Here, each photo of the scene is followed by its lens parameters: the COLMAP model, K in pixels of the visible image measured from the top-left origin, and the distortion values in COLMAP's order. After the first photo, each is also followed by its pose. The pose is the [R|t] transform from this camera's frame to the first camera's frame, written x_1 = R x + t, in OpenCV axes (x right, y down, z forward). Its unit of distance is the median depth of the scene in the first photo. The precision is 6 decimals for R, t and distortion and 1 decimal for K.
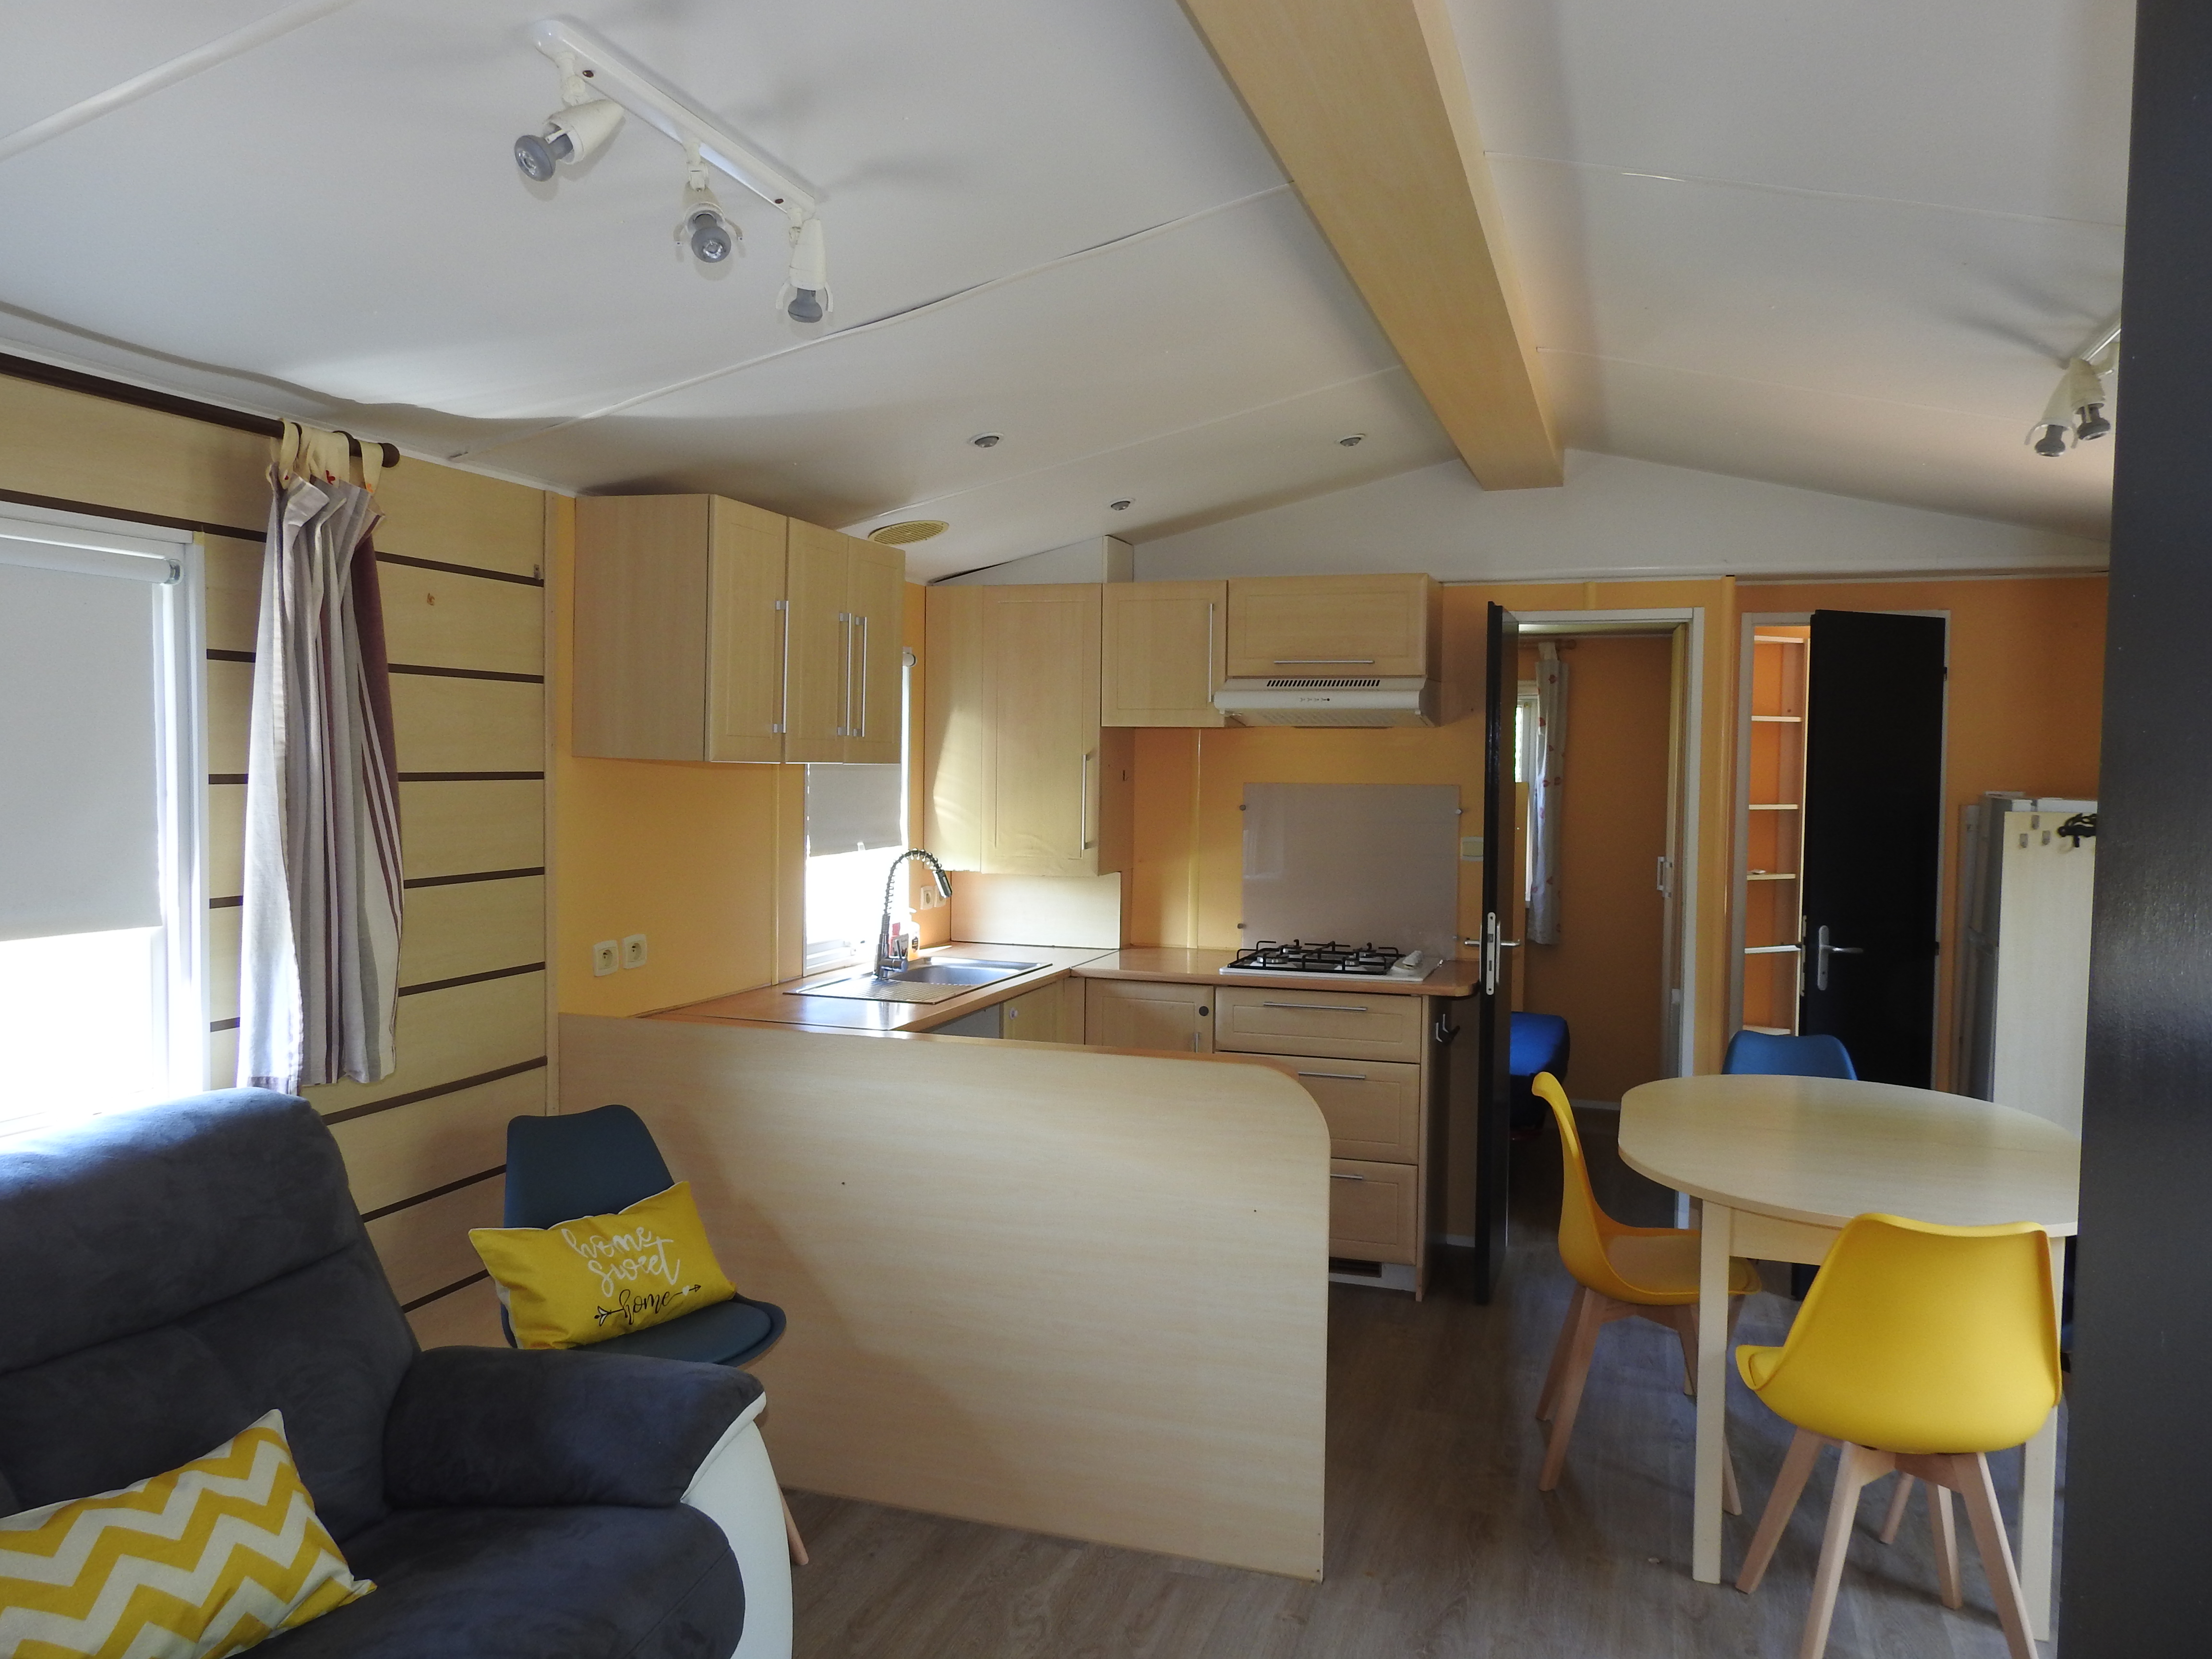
lens RADIAL K [[1646.7, 0, 1106.0], [0, 1646.7, 829.5], [0, 0, 1]] dist [0.053904, 0.001474]
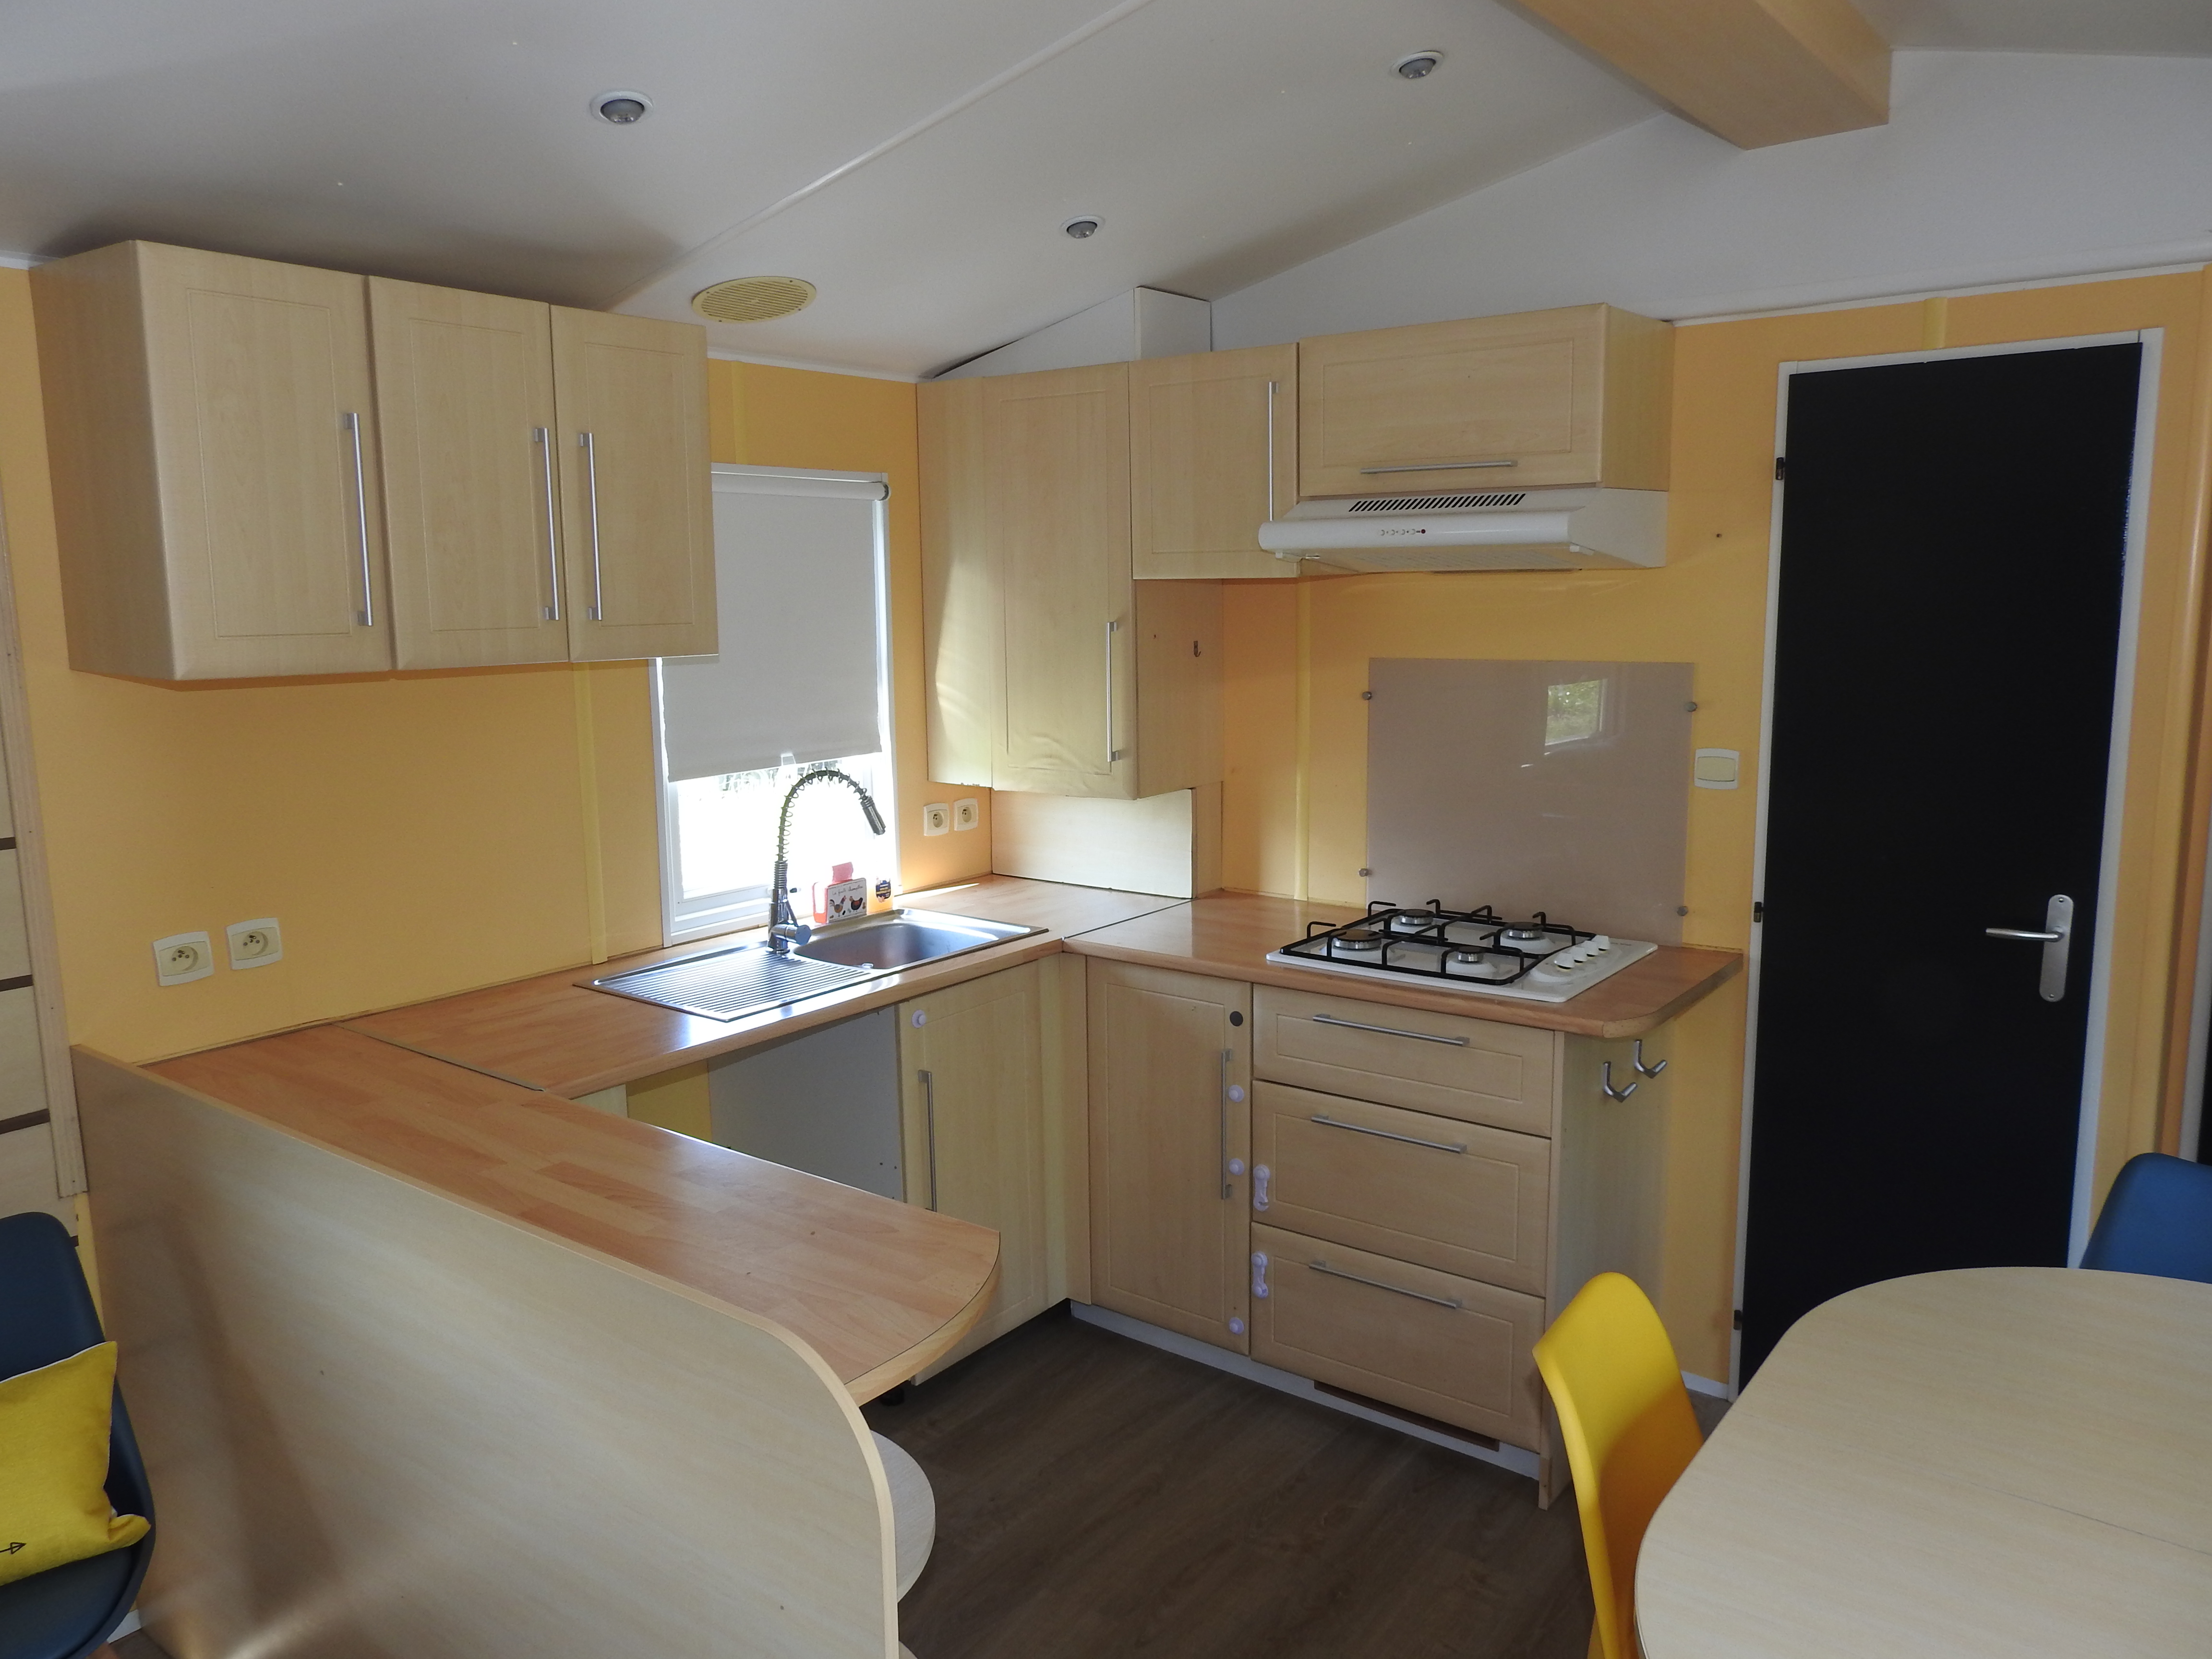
lens RADIAL K [[1596.0, 0, 1106.0], [0, 1596.0, 829.5], [0, 0, 1]] dist [0.006029, 0.005593]
pose [[0.943131, 0.027829, -0.331255, 0.215251], [0.010164, 0.993610, 0.112411, -0.036050], [0.332267, -0.109385, 0.936821, 0.390104]]
